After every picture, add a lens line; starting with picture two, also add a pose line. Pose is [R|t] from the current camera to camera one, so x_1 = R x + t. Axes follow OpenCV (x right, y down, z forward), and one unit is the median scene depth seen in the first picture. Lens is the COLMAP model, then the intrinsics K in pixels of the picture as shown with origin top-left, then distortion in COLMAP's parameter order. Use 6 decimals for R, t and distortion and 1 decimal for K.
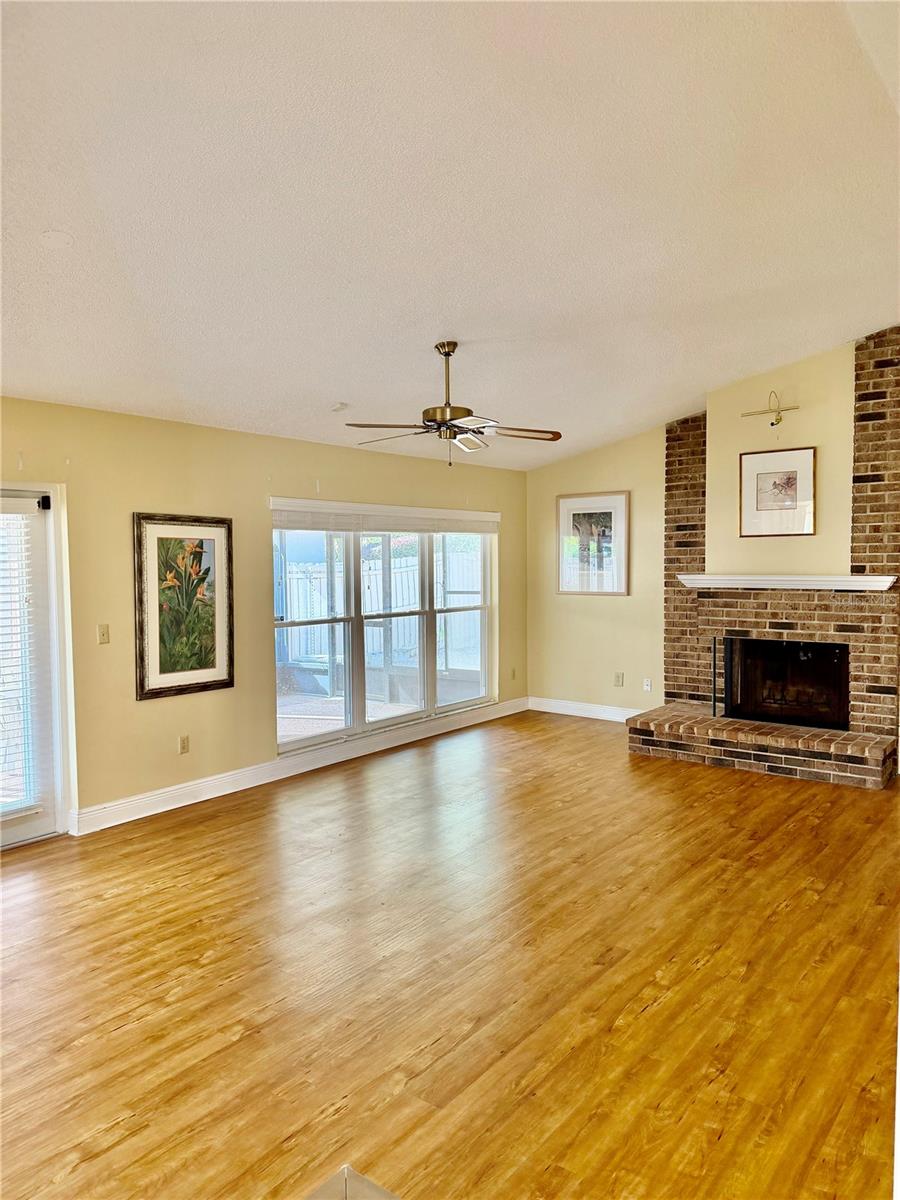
lens RADIAL K [[842.7, 0, 447.5], [0, 842.7, 602.0], [0, 0, 1]] dist [0.061494, -0.080792]
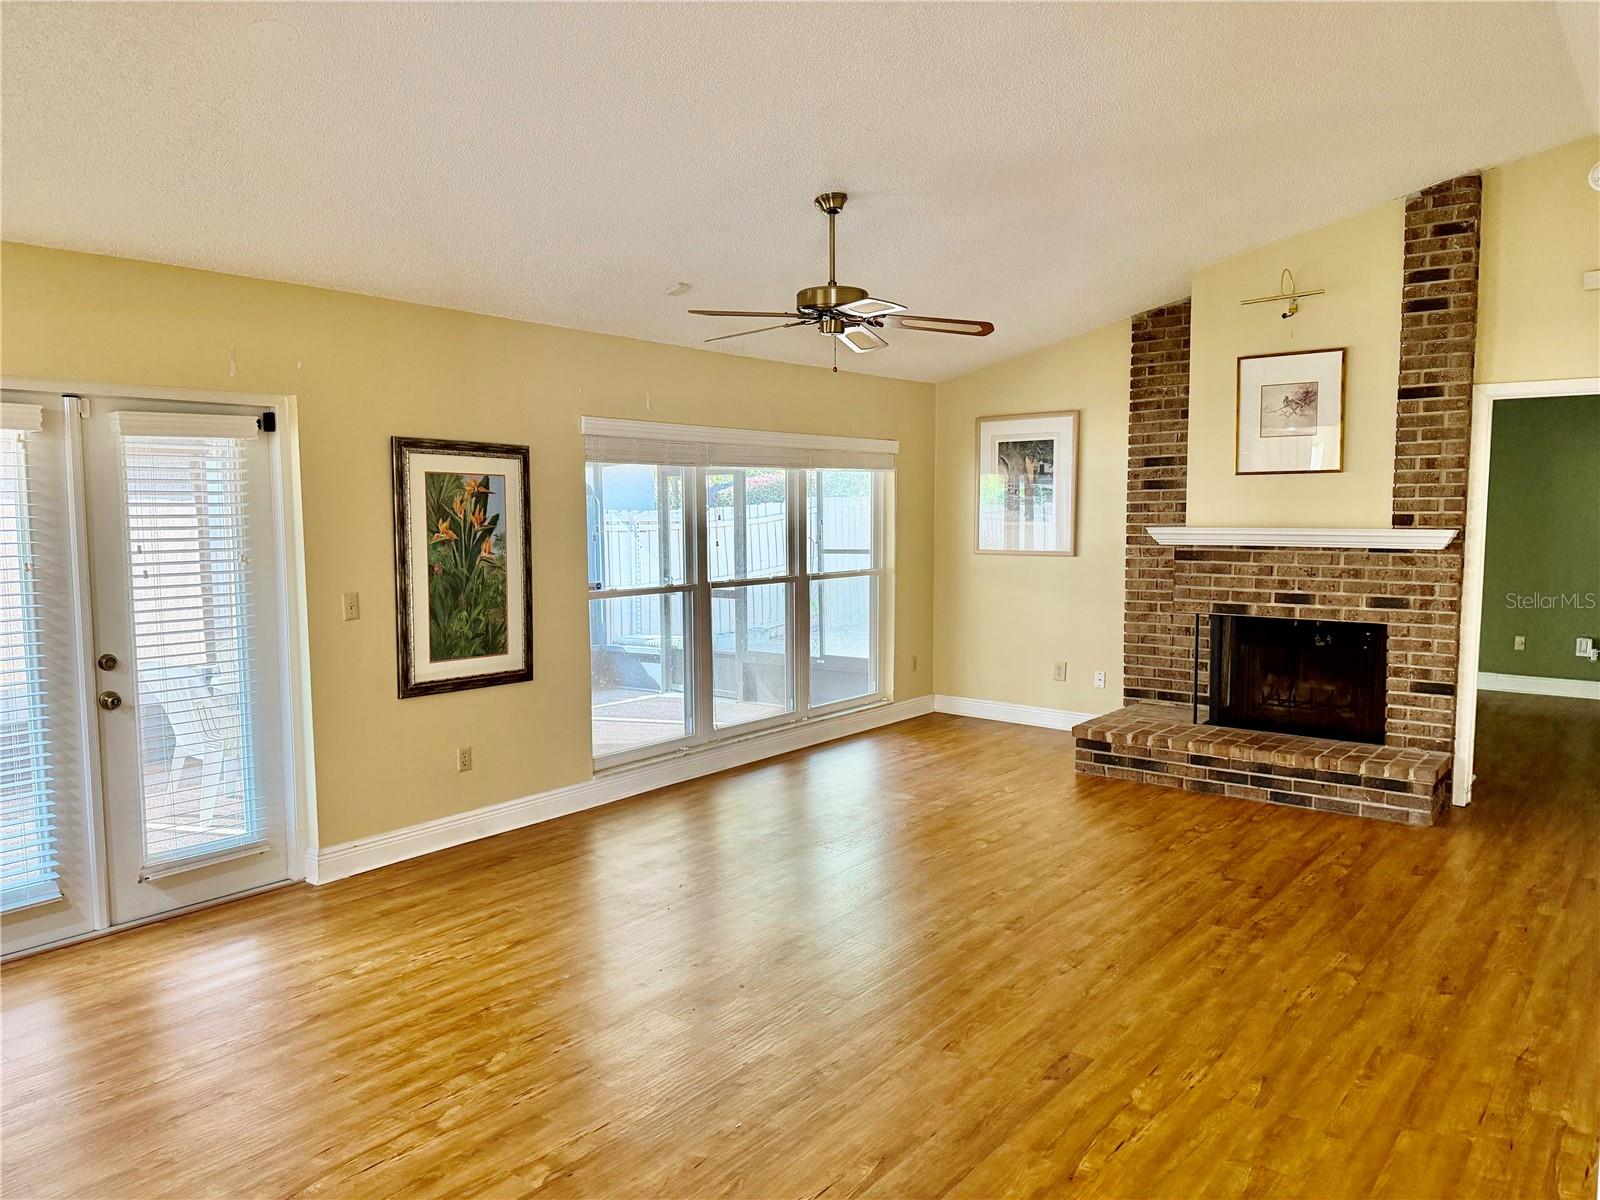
lens RADIAL K [[1125.5, 0, 800.0], [0, 1125.5, 601.4], [0, 0, 1]] dist [0.057331, -0.084830]
pose [[0.999881, 0.004318, -0.014790, -0.010924], [-0.003828, 0.999449, 0.032970, 0.000321], [0.014924, -0.032909, 0.999347, 0.045056]]
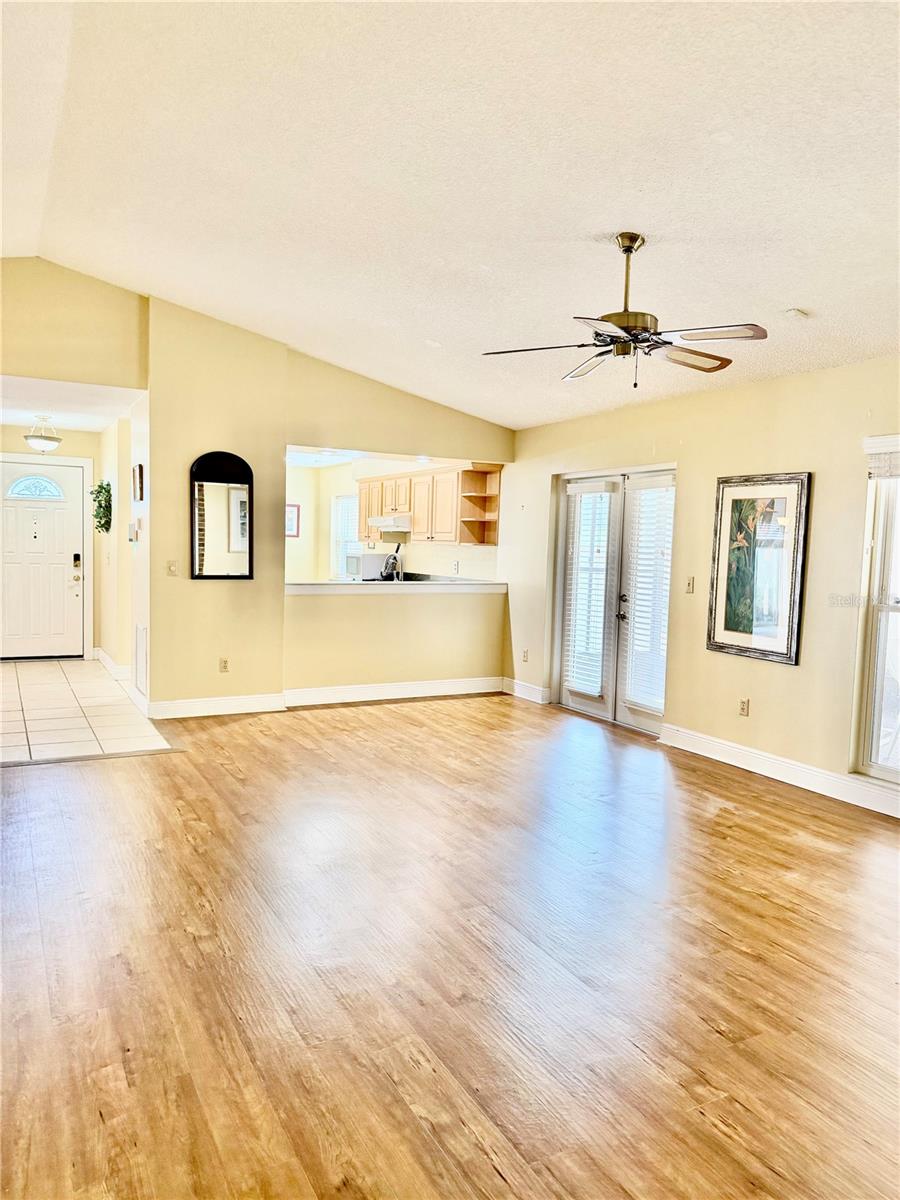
lens RADIAL K [[893.2, 0, 481.1], [0, 893.2, 621.6], [0, 0, 1]] dist [0.161609, -0.255431]
pose [[-0.407202, 0.070347, -0.910625, 0.805669], [-0.077096, 0.990823, 0.111018, -0.026570], [0.910078, 0.115413, -0.398042, 1.174434]]
